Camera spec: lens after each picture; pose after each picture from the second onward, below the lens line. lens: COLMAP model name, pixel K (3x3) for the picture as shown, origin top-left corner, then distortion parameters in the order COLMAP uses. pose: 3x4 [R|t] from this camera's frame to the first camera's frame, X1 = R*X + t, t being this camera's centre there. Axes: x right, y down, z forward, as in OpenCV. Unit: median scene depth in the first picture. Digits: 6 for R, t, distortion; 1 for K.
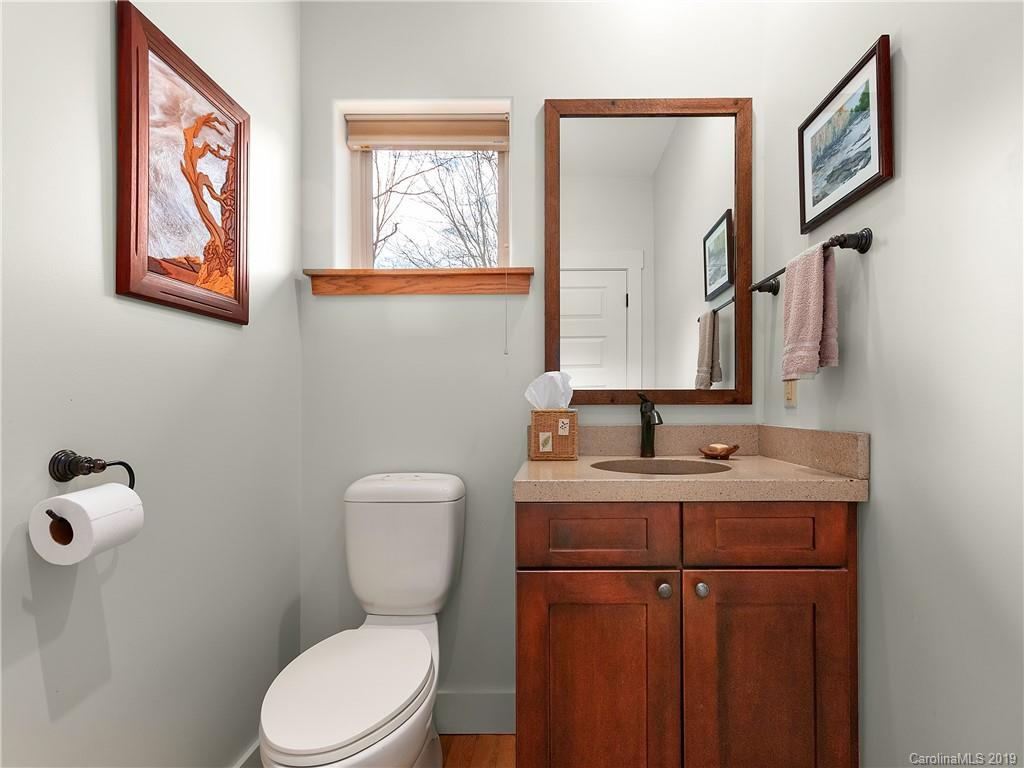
lens RADIAL K [[511.3, 0, 517.4], [0, 511.3, 407.8], [0, 0, 1]] dist [0.002027, 0.000714]
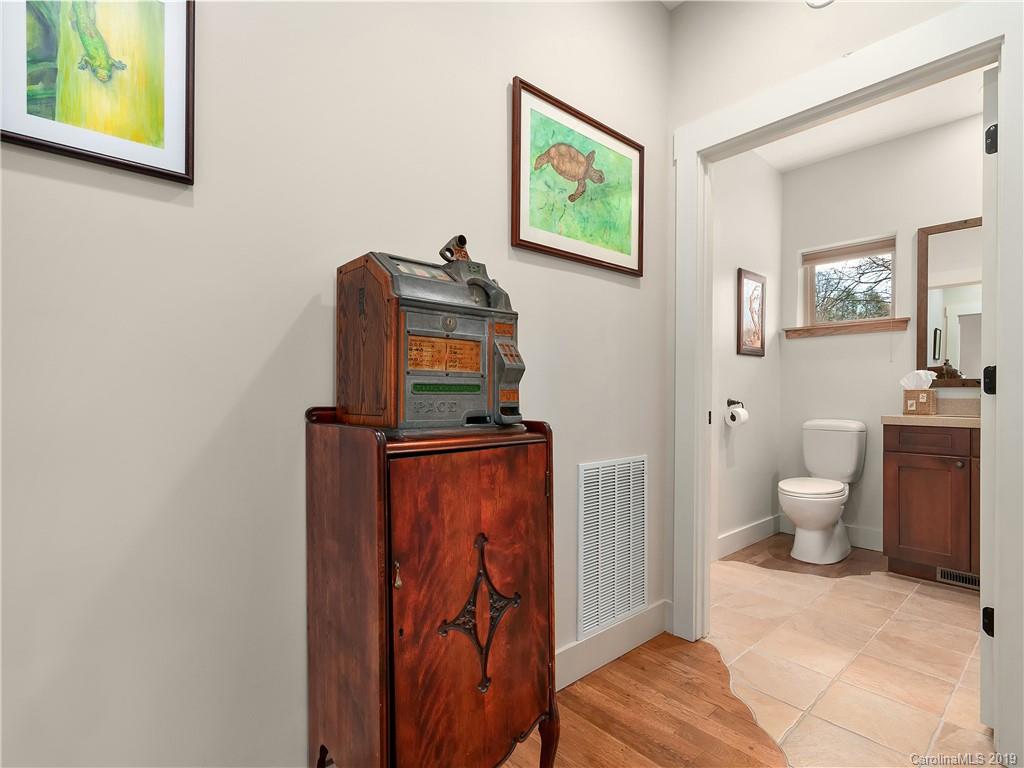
lens RADIAL K [[502.7, 0, 512.0], [0, 502.7, 384.0], [0, 0, 1]] dist [0.001791, 0.000474]
pose [[0.712752, 0.002038, -0.701413, 0.323388], [-0.009009, 0.999940, -0.006249, 0.008723], [0.701358, 0.010773, 0.712728, -1.546279]]
